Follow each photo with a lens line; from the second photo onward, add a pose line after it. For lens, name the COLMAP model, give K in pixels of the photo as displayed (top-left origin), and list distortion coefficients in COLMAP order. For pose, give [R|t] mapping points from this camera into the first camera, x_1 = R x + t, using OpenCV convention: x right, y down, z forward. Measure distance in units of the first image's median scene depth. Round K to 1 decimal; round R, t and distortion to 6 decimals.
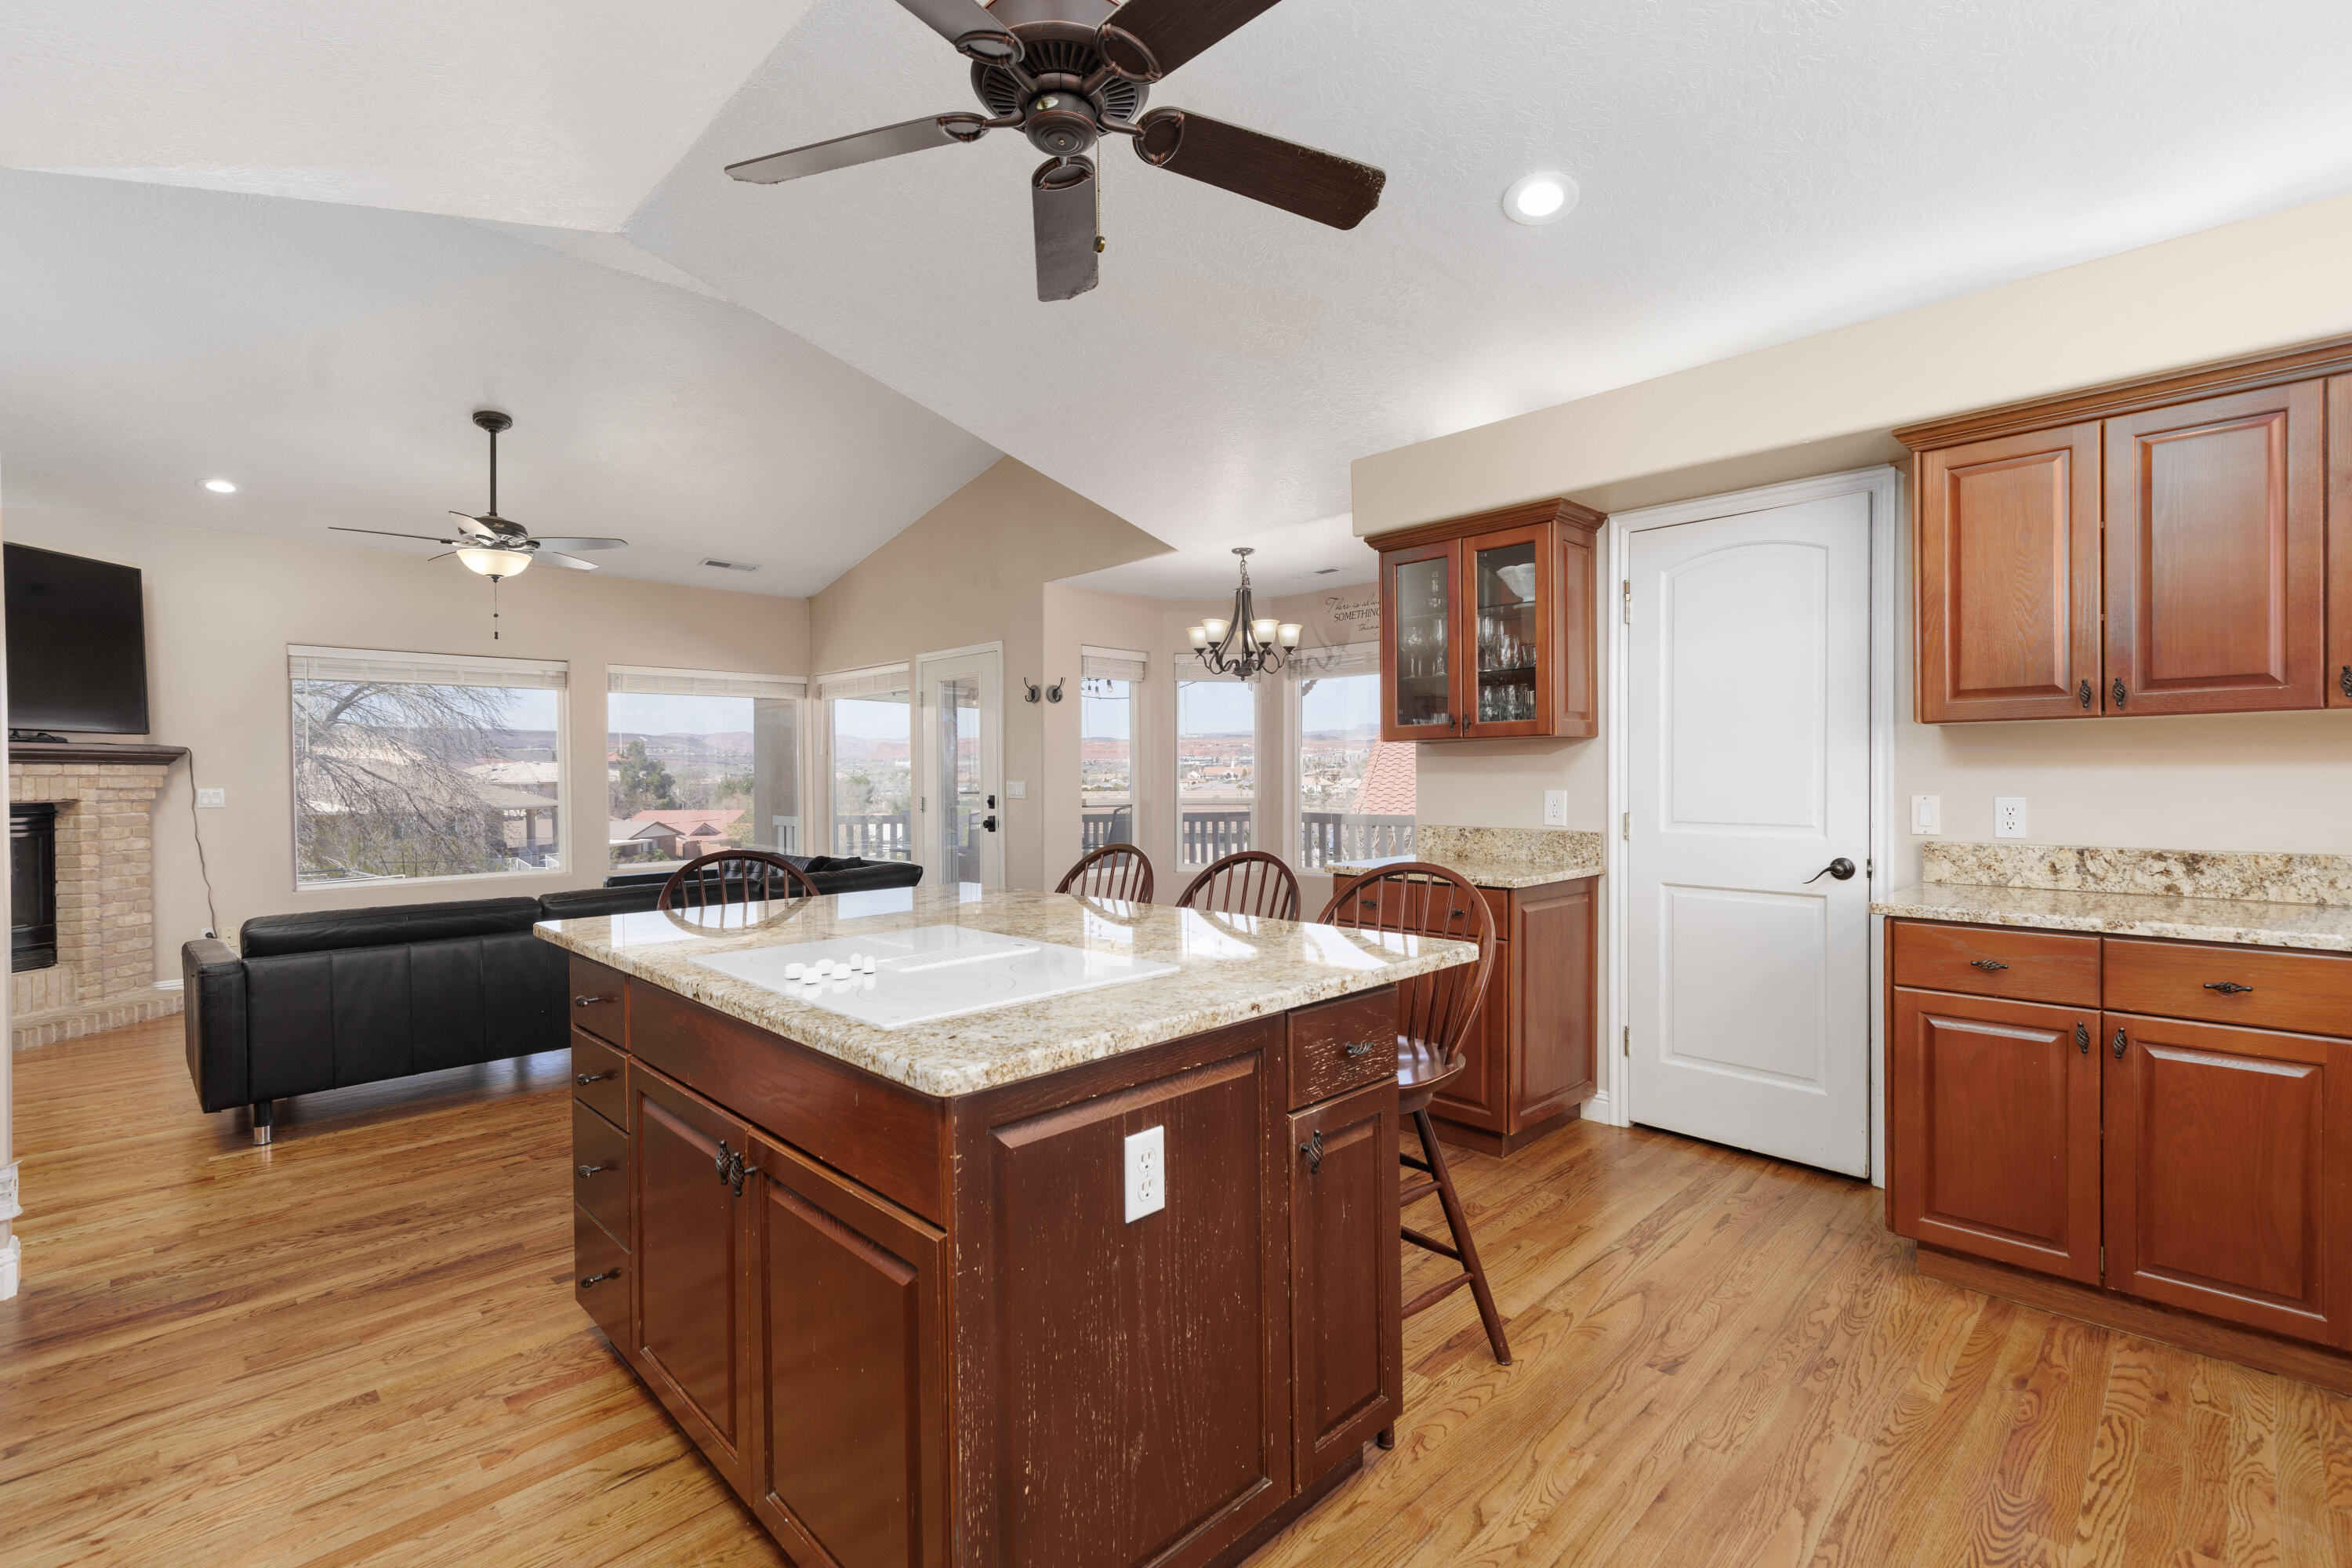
lens RADIAL K [[1046.7, 0, 1187.7], [0, 1046.7, 781.8], [0, 0, 1]] dist [0.005270, -0.000160]
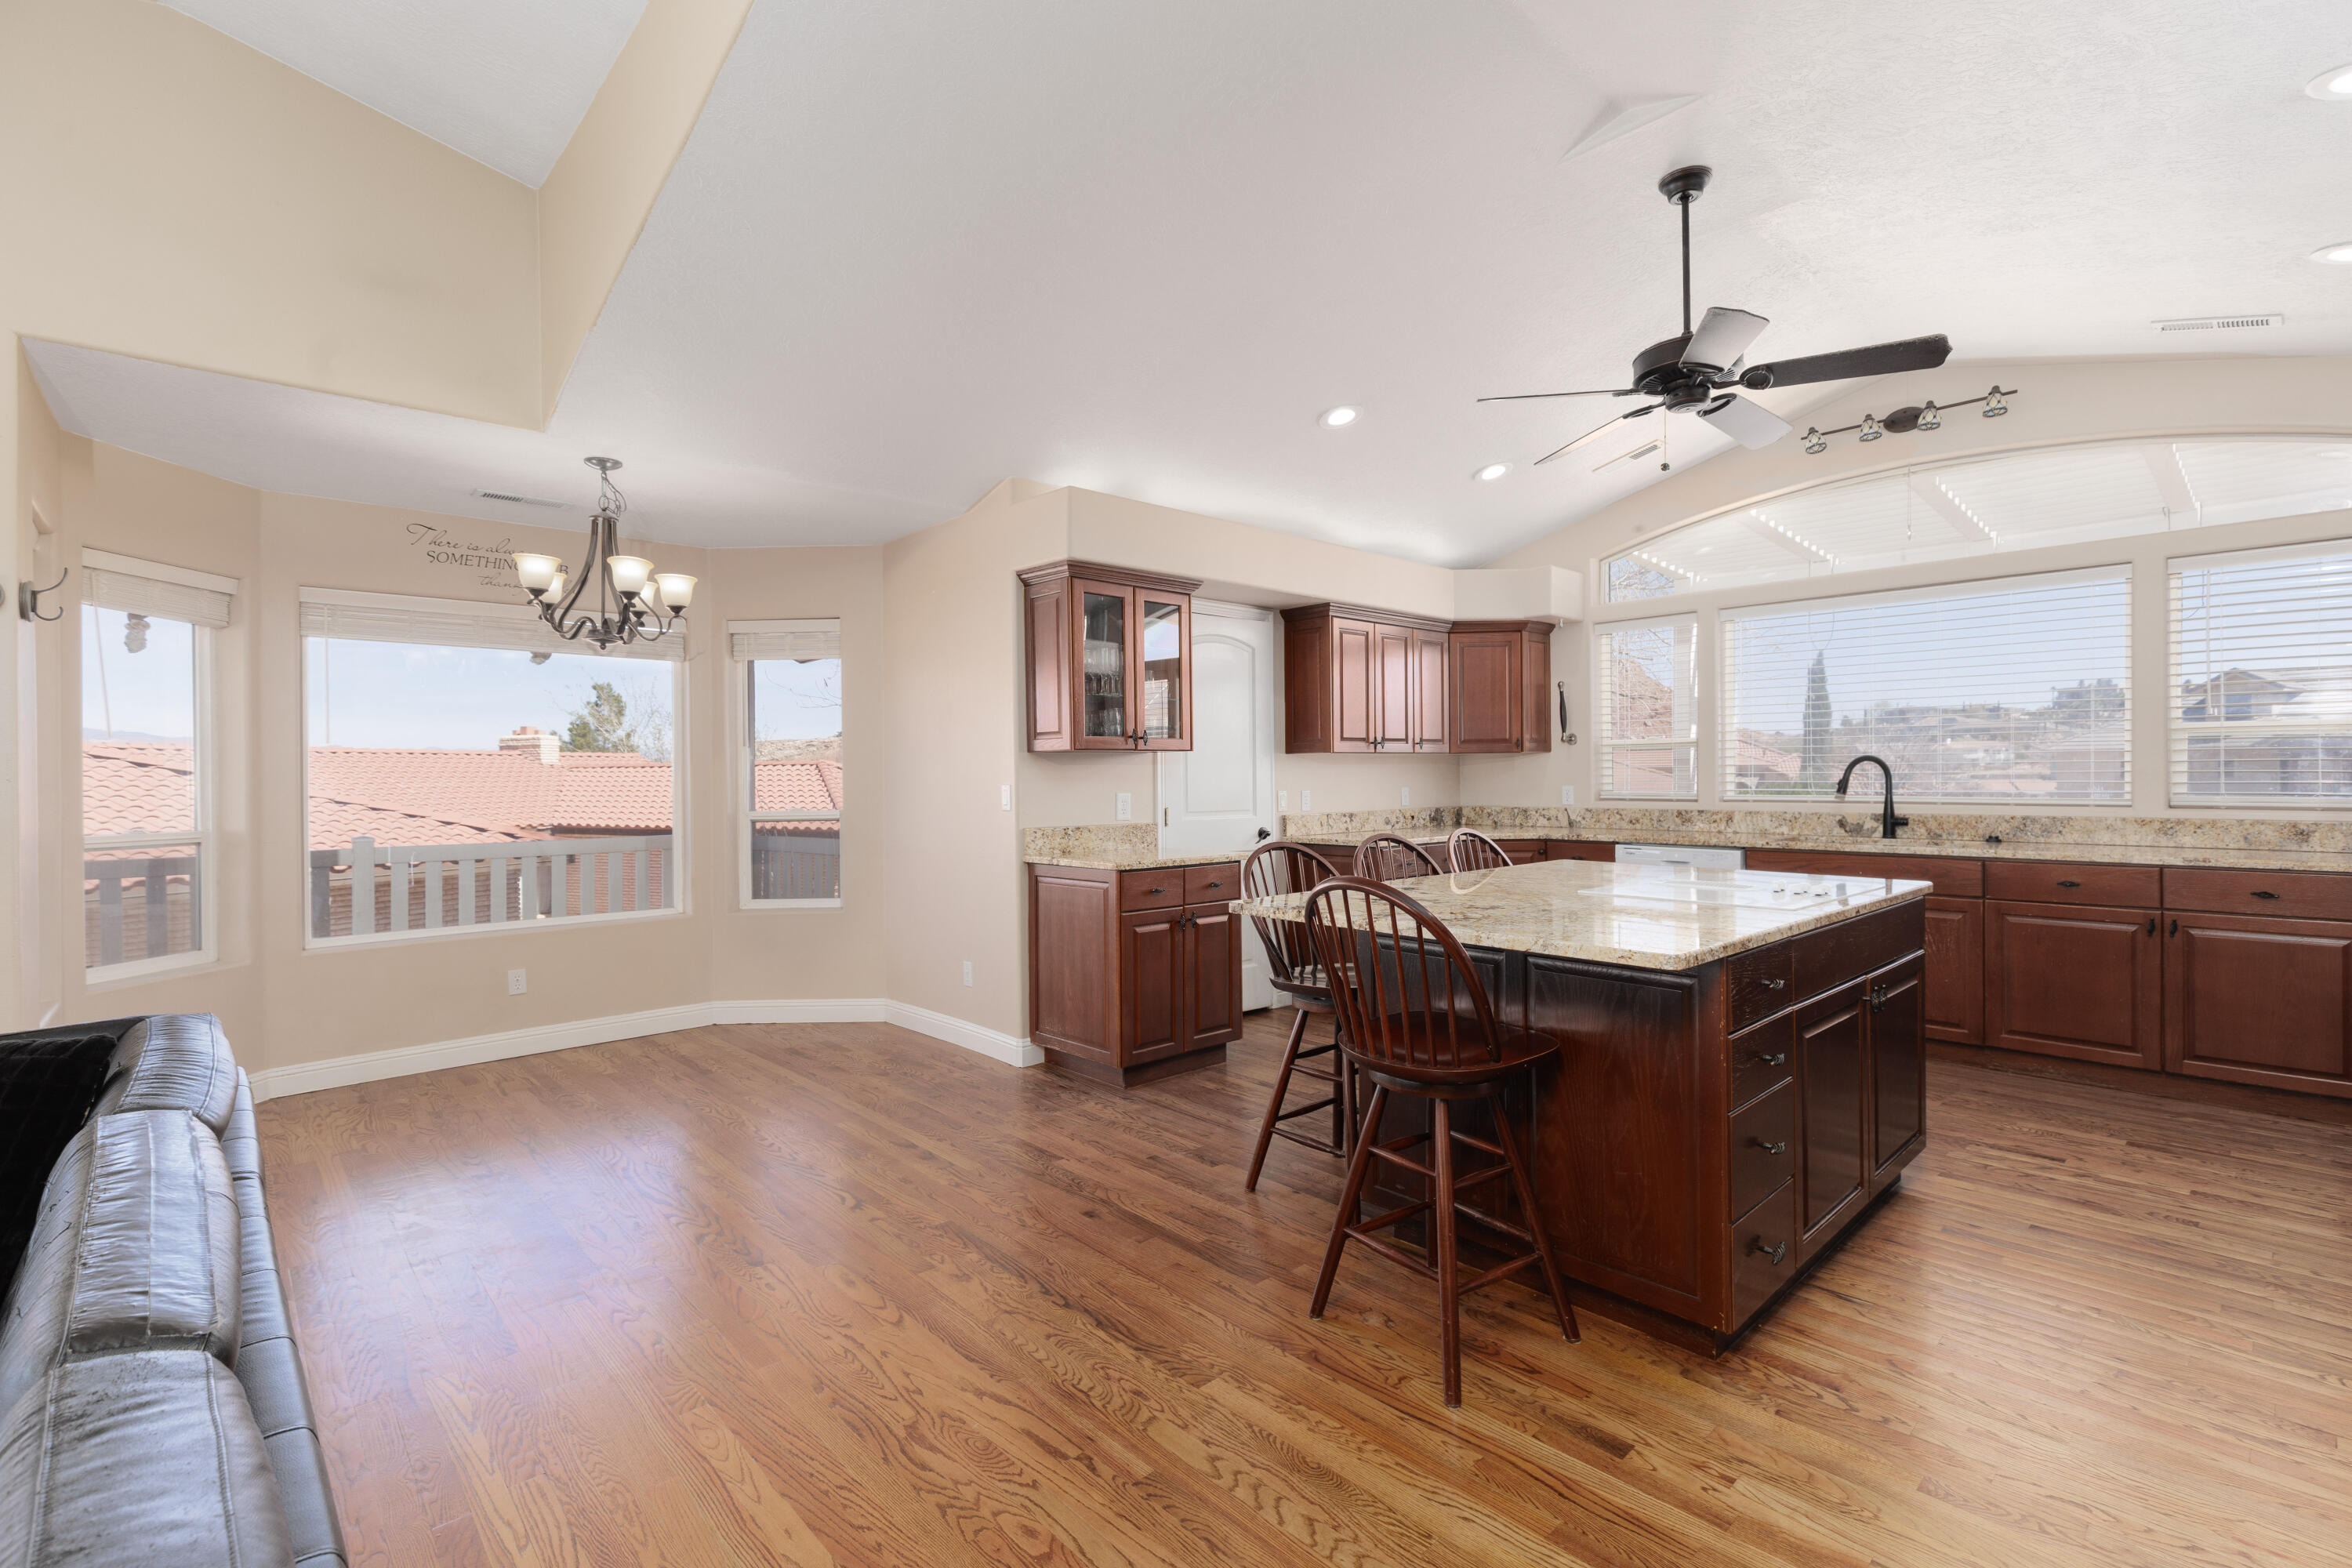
lens RADIAL K [[1046.7, 0, 1190.4], [0, 1046.7, 779.2], [0, 0, 1]] dist [0.005270, -0.000160]
pose [[0.033423, 0.006054, 0.999423, -0.650630], [0.018211, 0.999812, -0.006665, 0.001028], [-0.999275, 0.018423, 0.033307, 0.612485]]
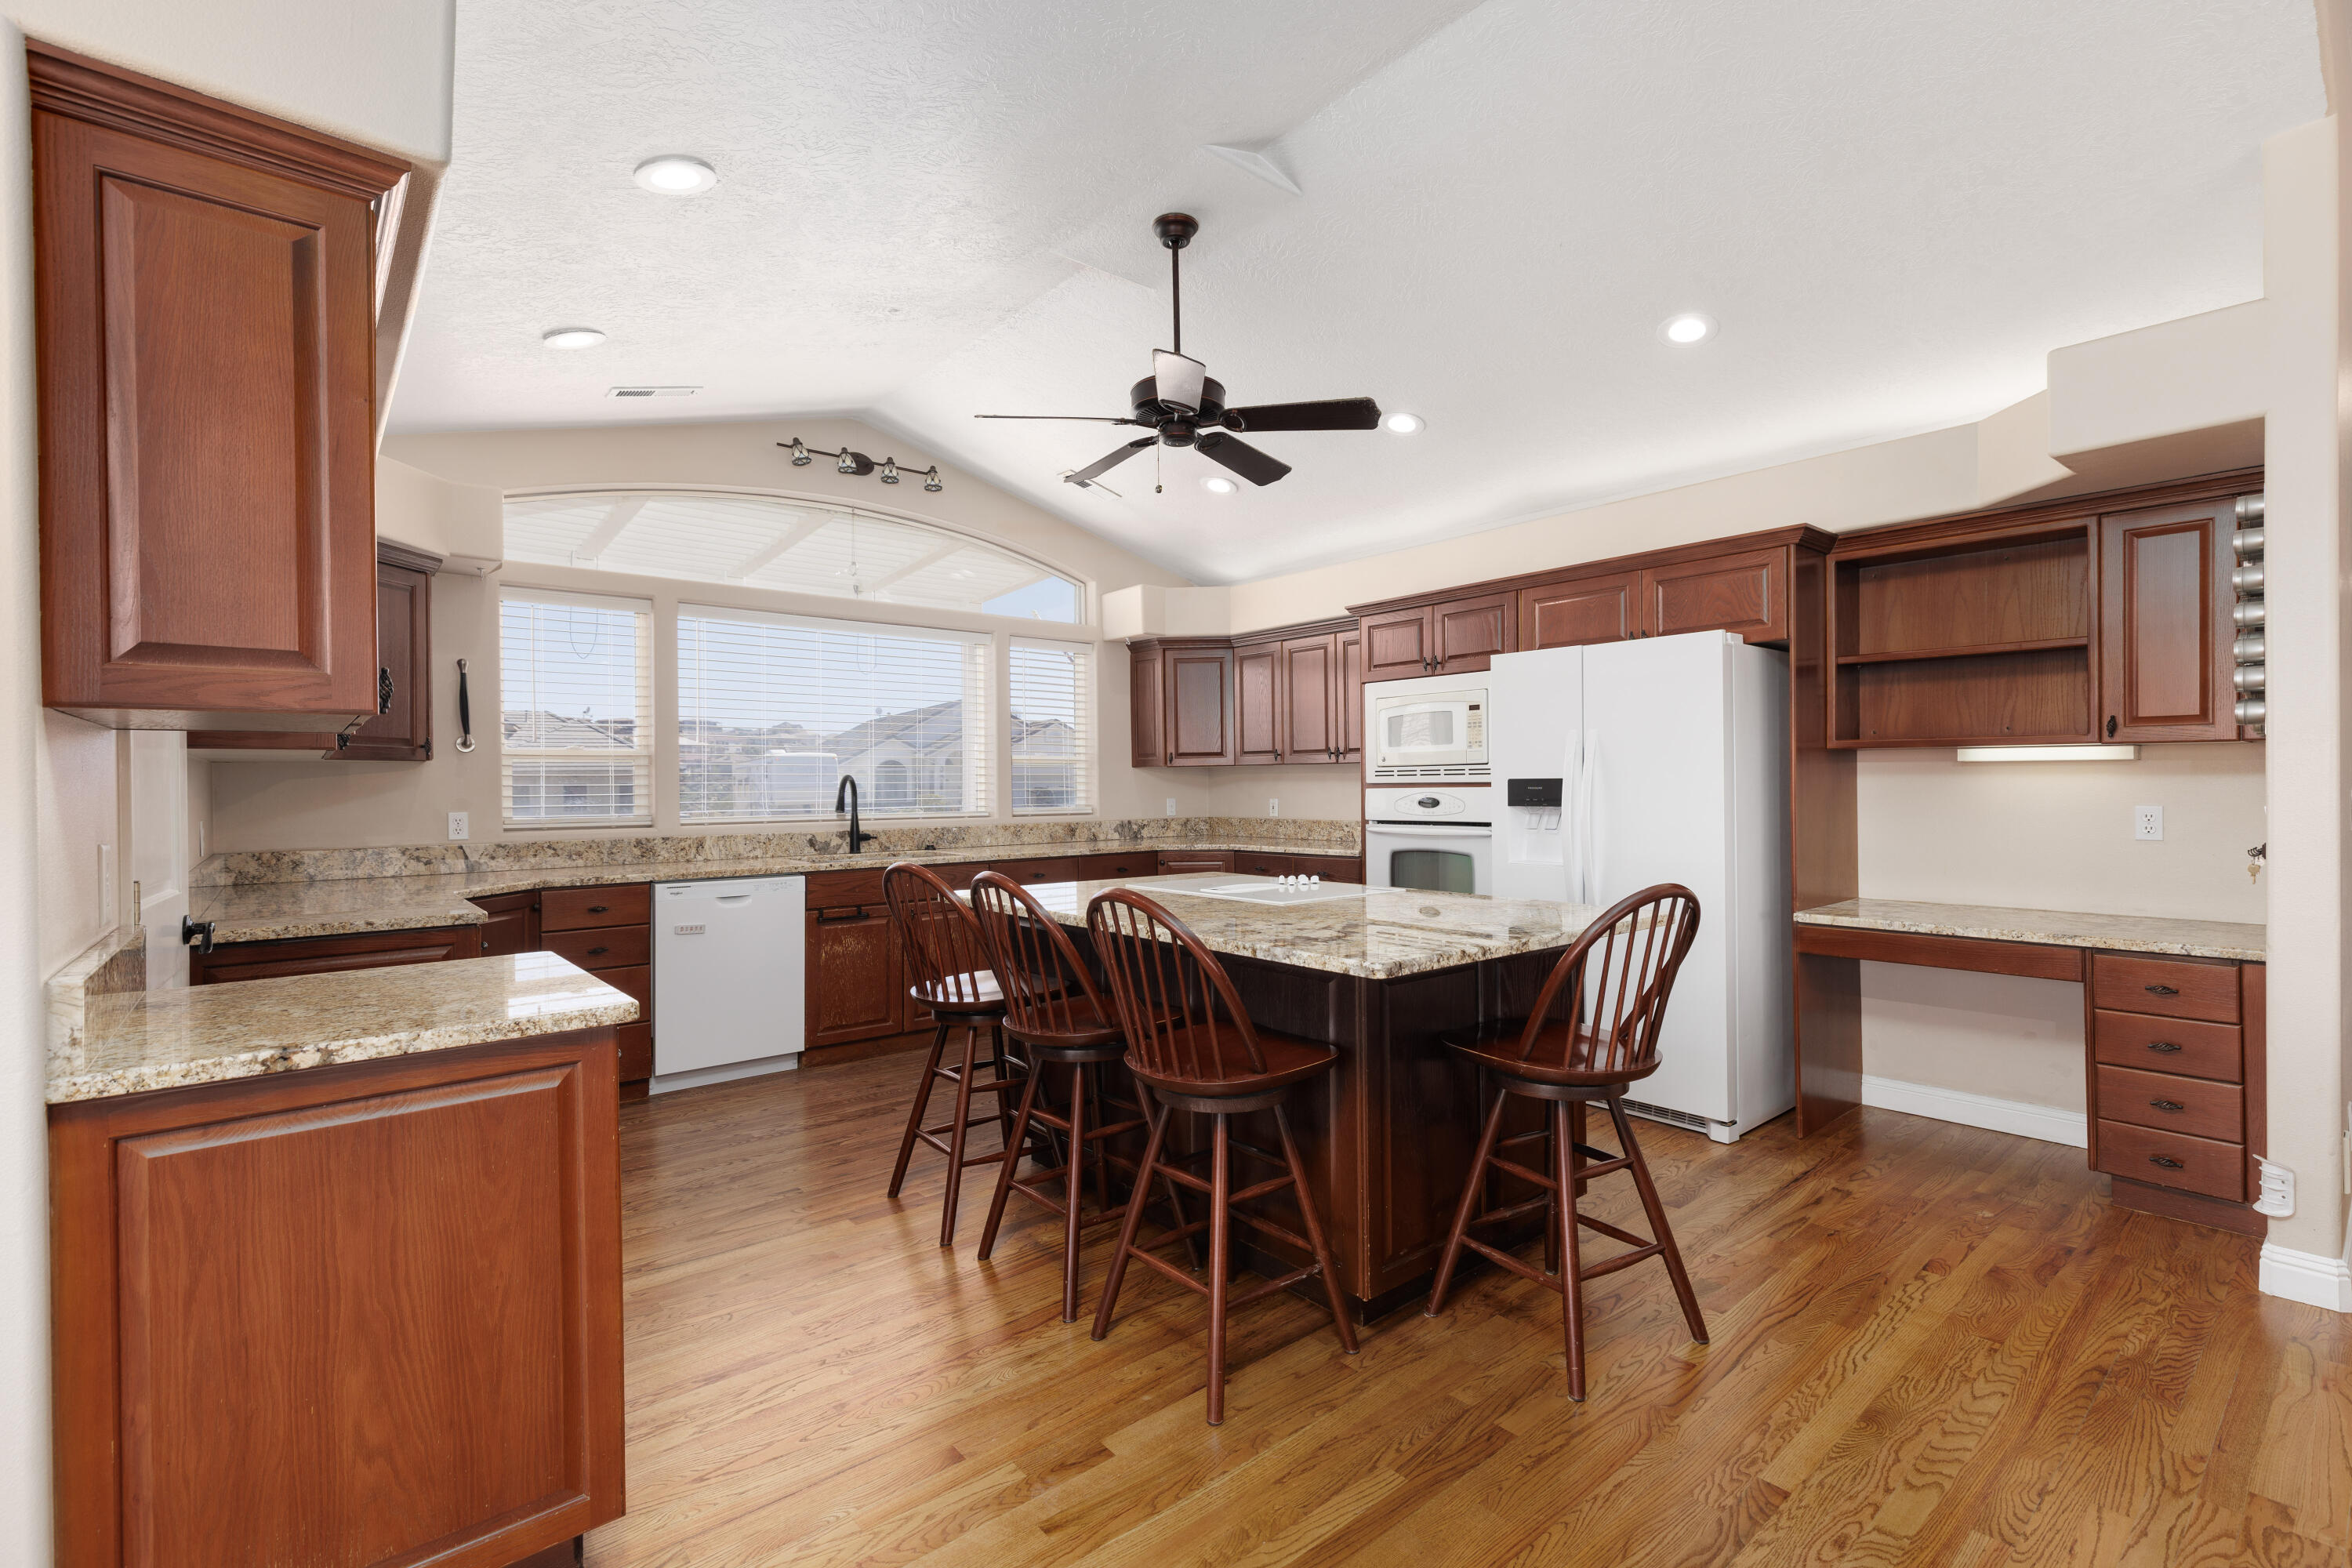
lens RADIAL K [[1046.7, 0, 1188.8], [0, 1046.7, 784.9], [0, 0, 1]] dist [0.005270, -0.000160]
pose [[-0.996548, 0.019021, 0.080808, -0.092582], [0.019787, 0.999766, 0.008695, -0.008285], [-0.080624, 0.010264, -0.996692, 0.980008]]
